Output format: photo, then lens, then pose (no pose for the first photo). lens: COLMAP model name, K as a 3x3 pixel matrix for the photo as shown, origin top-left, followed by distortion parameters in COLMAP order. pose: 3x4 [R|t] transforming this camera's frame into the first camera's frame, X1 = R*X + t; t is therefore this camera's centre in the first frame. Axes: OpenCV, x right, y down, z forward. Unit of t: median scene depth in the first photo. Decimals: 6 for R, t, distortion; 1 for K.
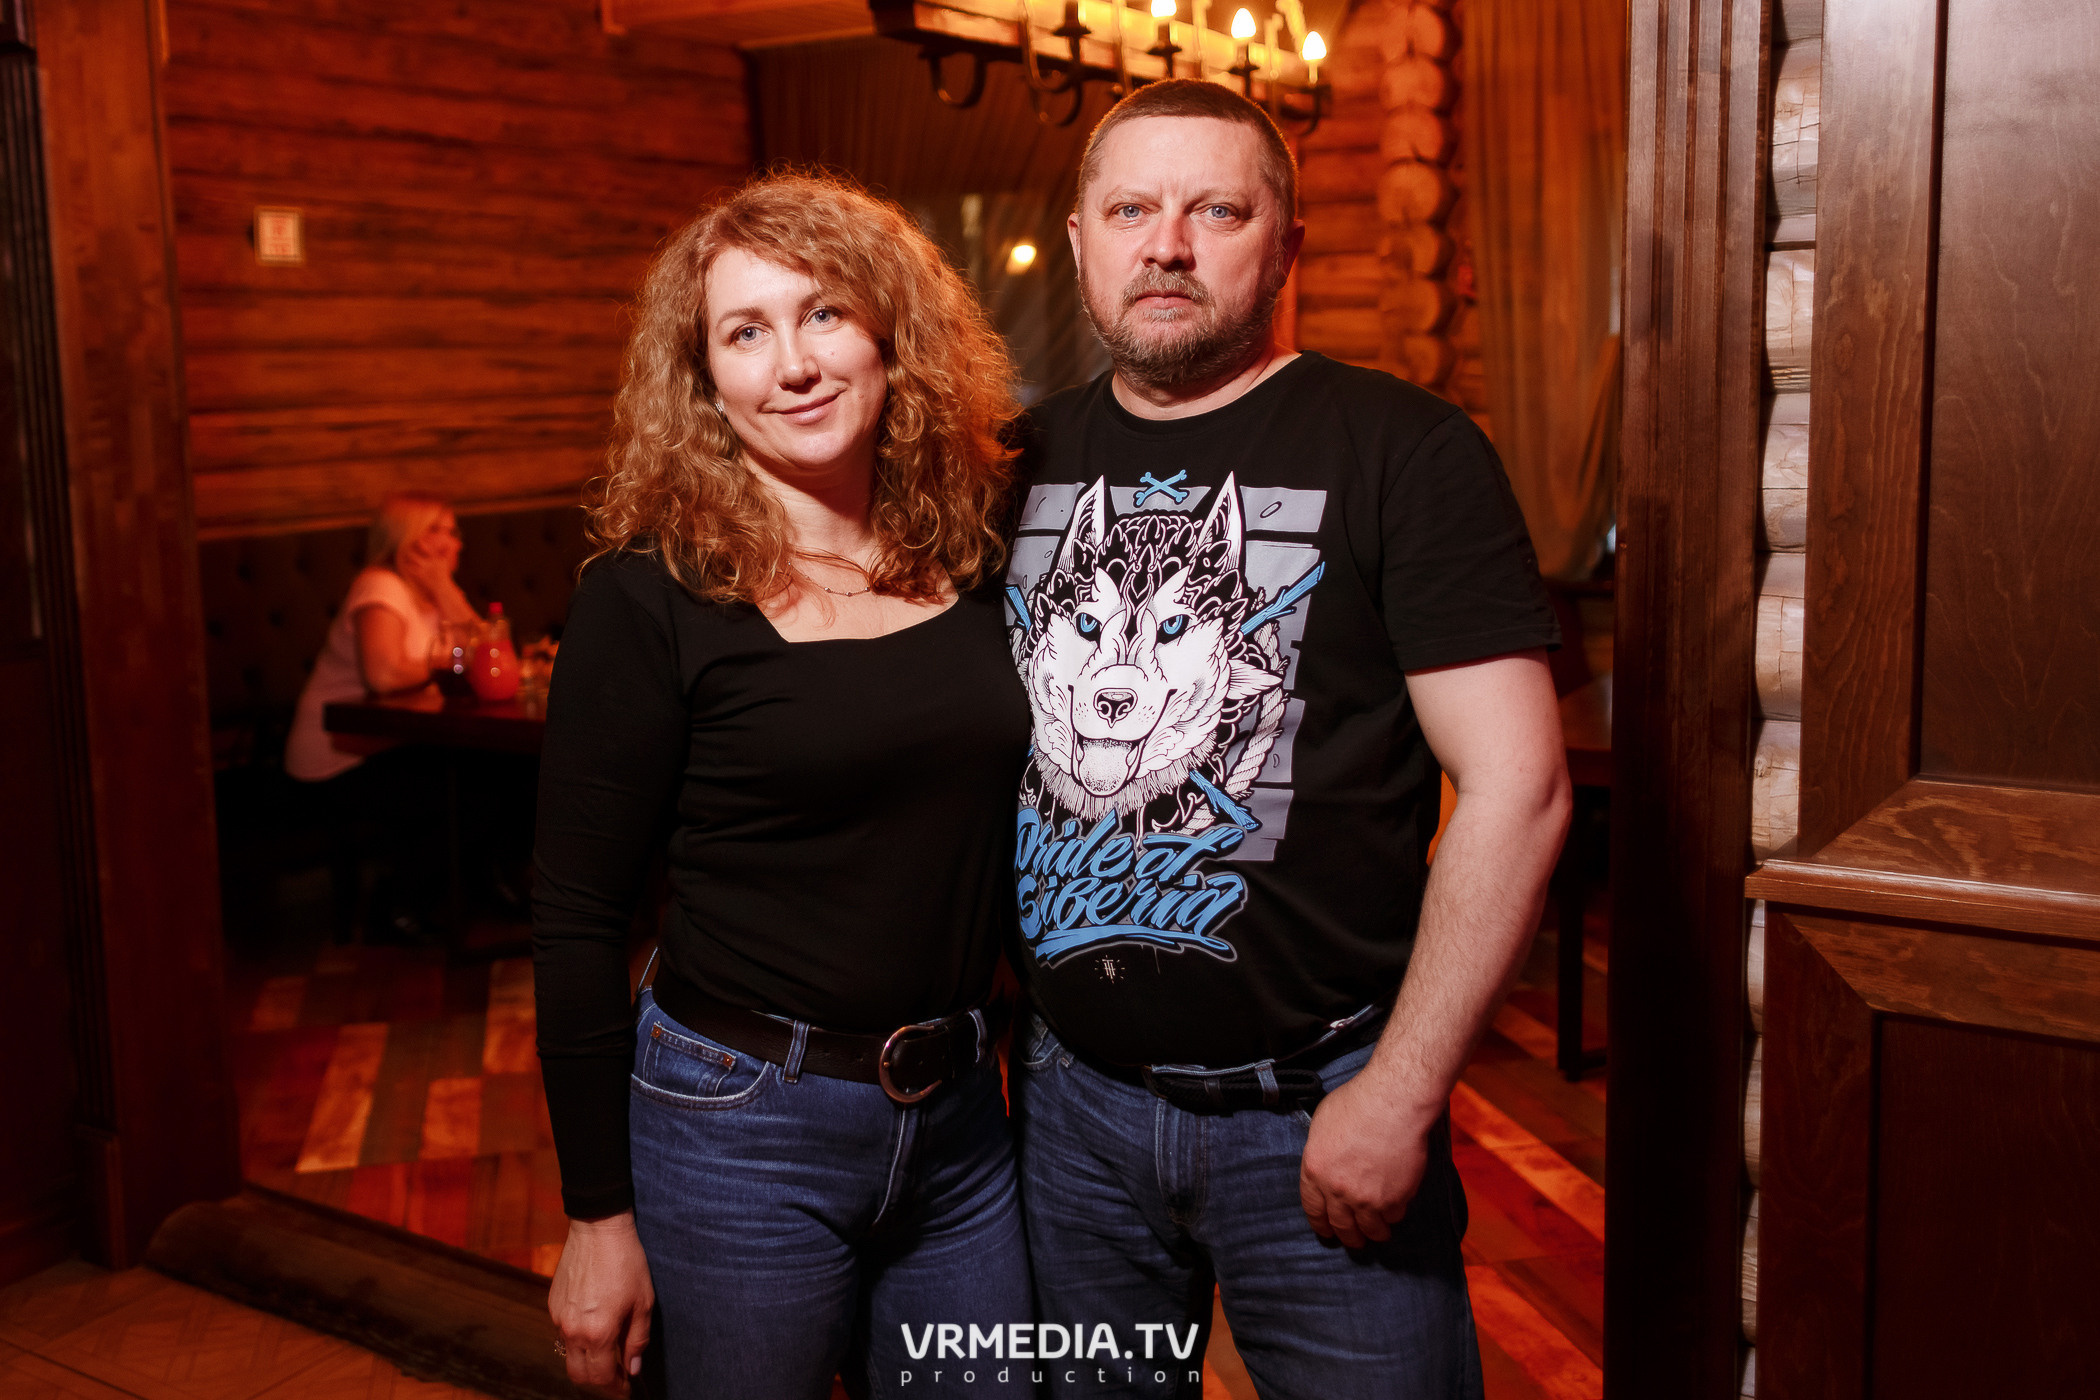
lens RADIAL K [[1809.8, 0, 1049.5], [0, 1809.8, 620.0], [0, 0, 1]] dist [0.004862, 0.002606]
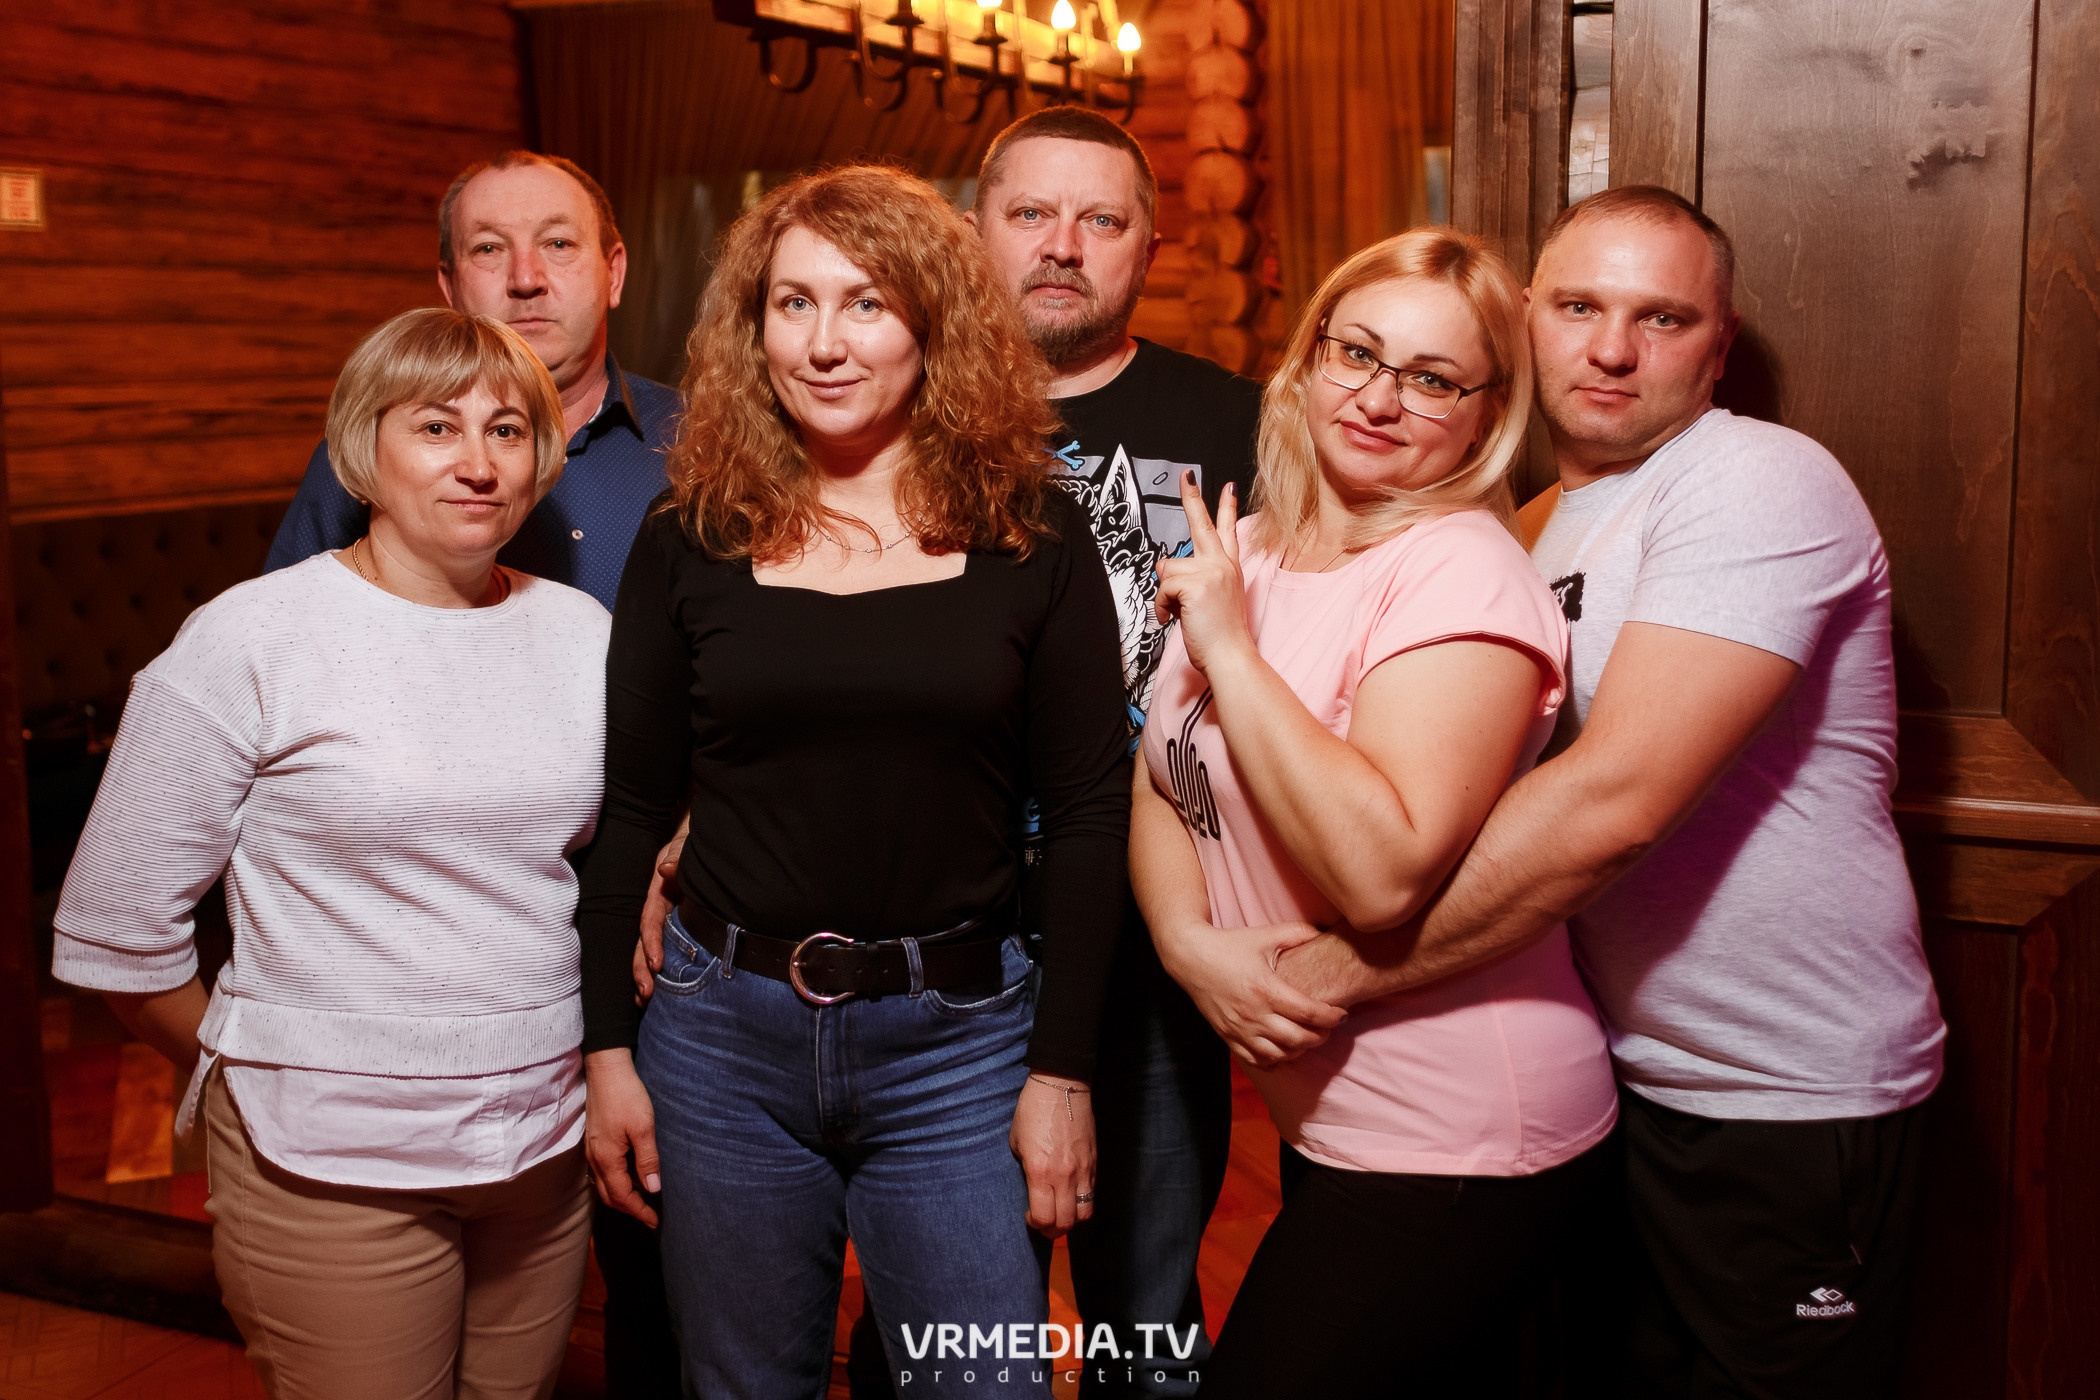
lens RADIAL K [[2229.5, 0, 1050.0], [0, 2229.5, 700.0], [0, 0, 1]] dist [-0.000411, -0.006318]
pose [[0.987475, -0.010194, 0.157448, -0.087368], [0.007854, 0.999849, 0.015476, 0.028627], [-0.157582, -0.014045, 0.987406, -0.199977]]
